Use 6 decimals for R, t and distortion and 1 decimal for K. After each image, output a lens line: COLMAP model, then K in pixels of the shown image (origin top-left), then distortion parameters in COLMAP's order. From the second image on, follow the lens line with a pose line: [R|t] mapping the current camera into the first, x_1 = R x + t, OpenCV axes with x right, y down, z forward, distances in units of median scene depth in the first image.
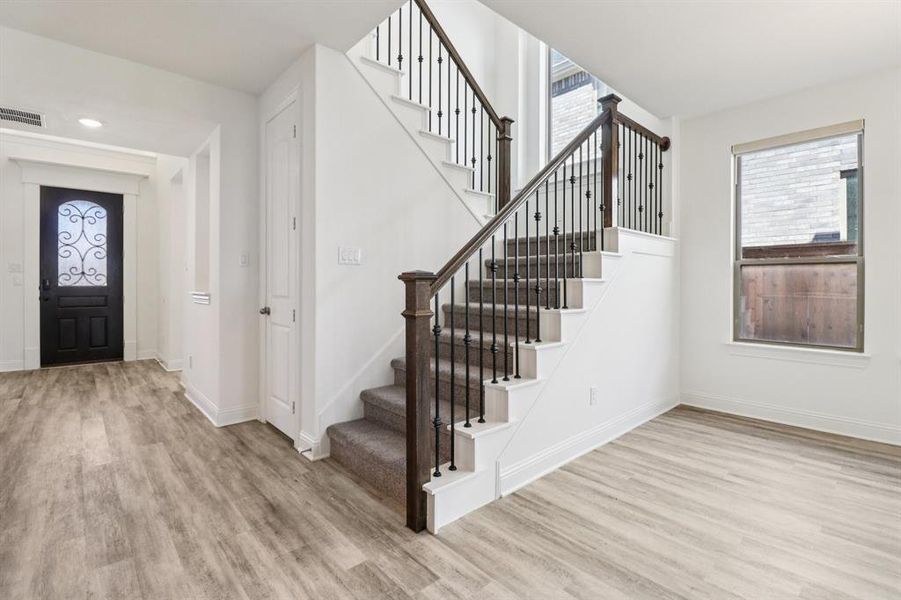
lens RADIAL K [[415.3, 0, 448.8], [0, 415.3, 286.7], [0, 0, 1]] dist [0.001689, -0.013999]
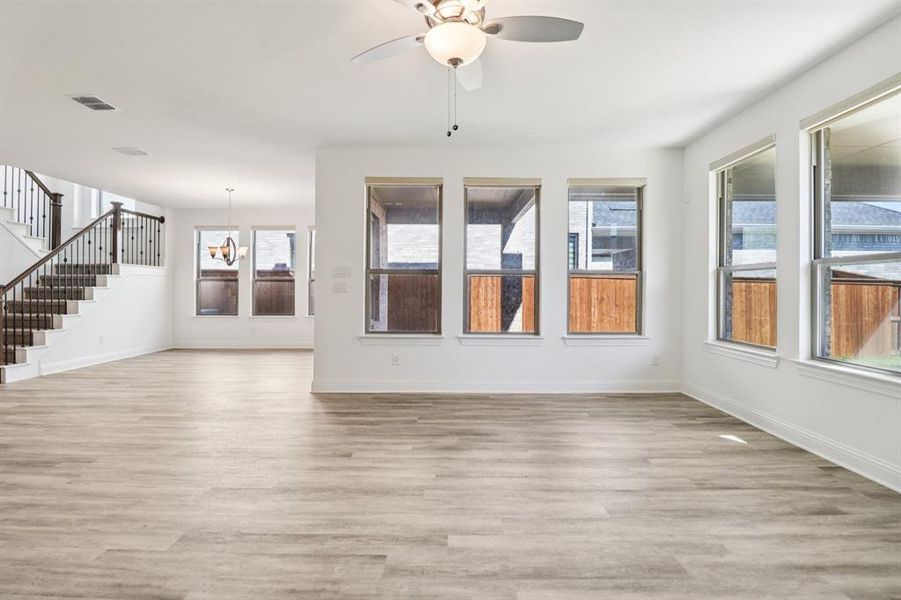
lens RADIAL K [[415.3, 0, 448.8], [0, 415.3, 286.7], [0, 0, 1]] dist [0.001689, -0.013999]
pose [[0.679305, 0.003549, 0.733848, -0.012912], [0.004338, 0.999951, -0.008851, 0.007166], [-0.733844, 0.009196, 0.679256, -1.759544]]
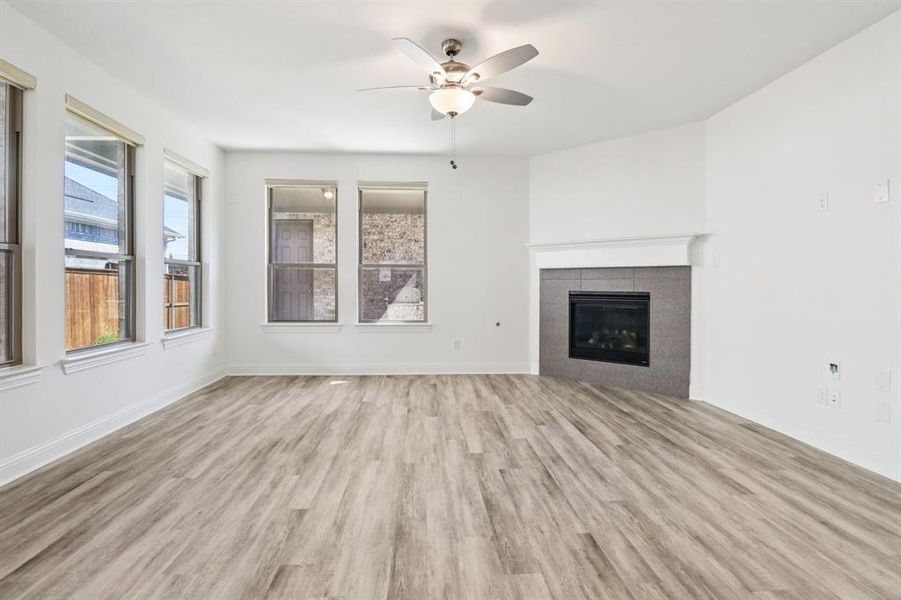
lens RADIAL K [[442.4, 0, 446.5], [0, 442.4, 290.1], [0, 0, 1]] dist [0.000211, -0.012524]
pose [[-0.777733, -0.015641, 0.628400, -0.109778], [-0.001231, 0.999726, 0.023360, 0.000385], [-0.628594, 0.017394, -0.777539, -0.569647]]
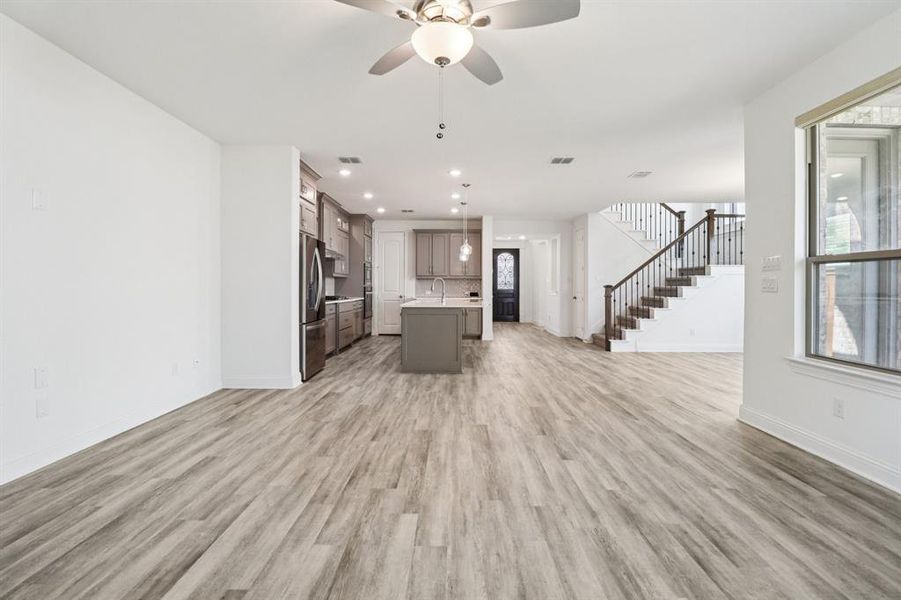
lens RADIAL K [[415.3, 0, 448.8], [0, 415.3, 286.7], [0, 0, 1]] dist [0.001689, -0.013999]
pose [[0.730020, -0.002099, -0.683423, 0.938505], [-0.004810, 0.999955, -0.008209, 0.010622], [0.683409, 0.009280, 0.729977, -1.794568]]
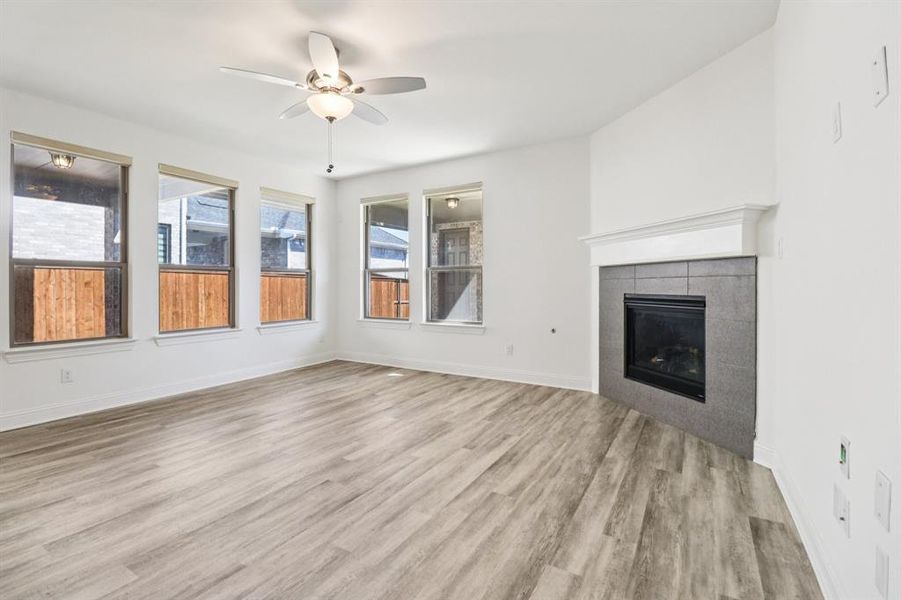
lens RADIAL K [[415.3, 0, 448.8], [0, 415.3, 286.7], [0, 0, 1]] dist [0.001689, -0.013999]
pose [[-0.289763, -0.007080, 0.957072, -0.459628], [0.009757, 0.999899, 0.010351, 0.003942], [-0.957049, 0.012337, -0.289665, -1.299944]]
